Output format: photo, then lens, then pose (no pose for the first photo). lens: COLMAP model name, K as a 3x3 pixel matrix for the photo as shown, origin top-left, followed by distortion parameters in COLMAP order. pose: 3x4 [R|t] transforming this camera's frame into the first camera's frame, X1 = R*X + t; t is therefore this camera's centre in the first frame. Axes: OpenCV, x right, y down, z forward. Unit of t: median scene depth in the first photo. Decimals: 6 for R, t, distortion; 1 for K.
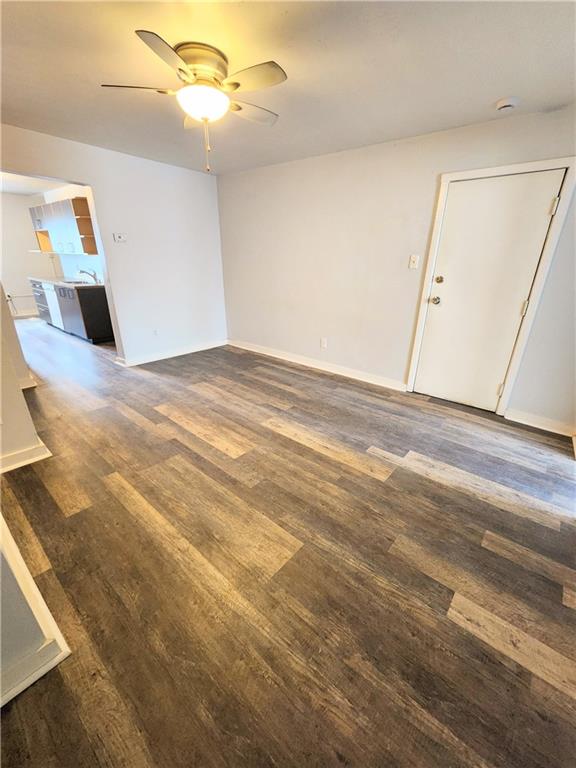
lens RADIAL K [[310.5, 0, 292.7], [0, 310.5, 387.0], [0, 0, 1]] dist [0.002274, 0.000197]
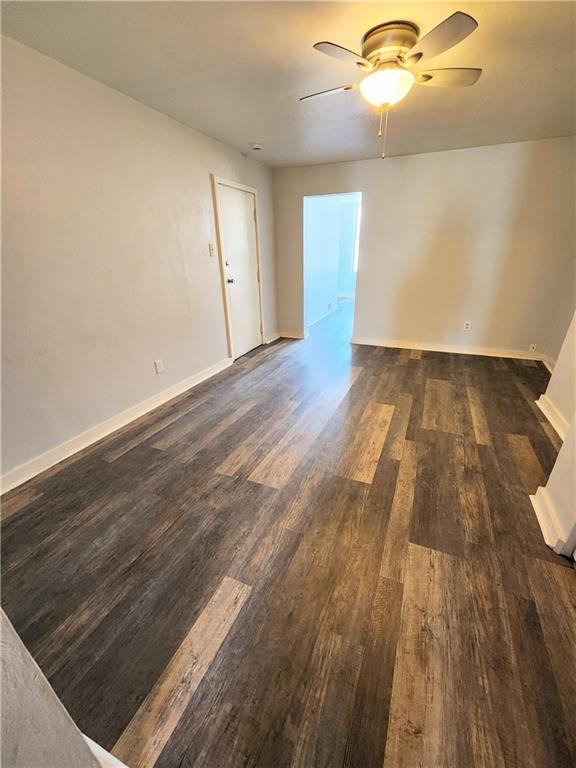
lens RADIAL K [[310.5, 0, 294.5], [0, 310.5, 384.7], [0, 0, 1]] dist [0.002274, 0.000197]
pose [[-0.281007, -0.398817, 0.872915, -0.882846], [0.372055, 0.793162, 0.482151, -0.467376], [-0.884653, 0.460260, -0.074502, 1.087429]]
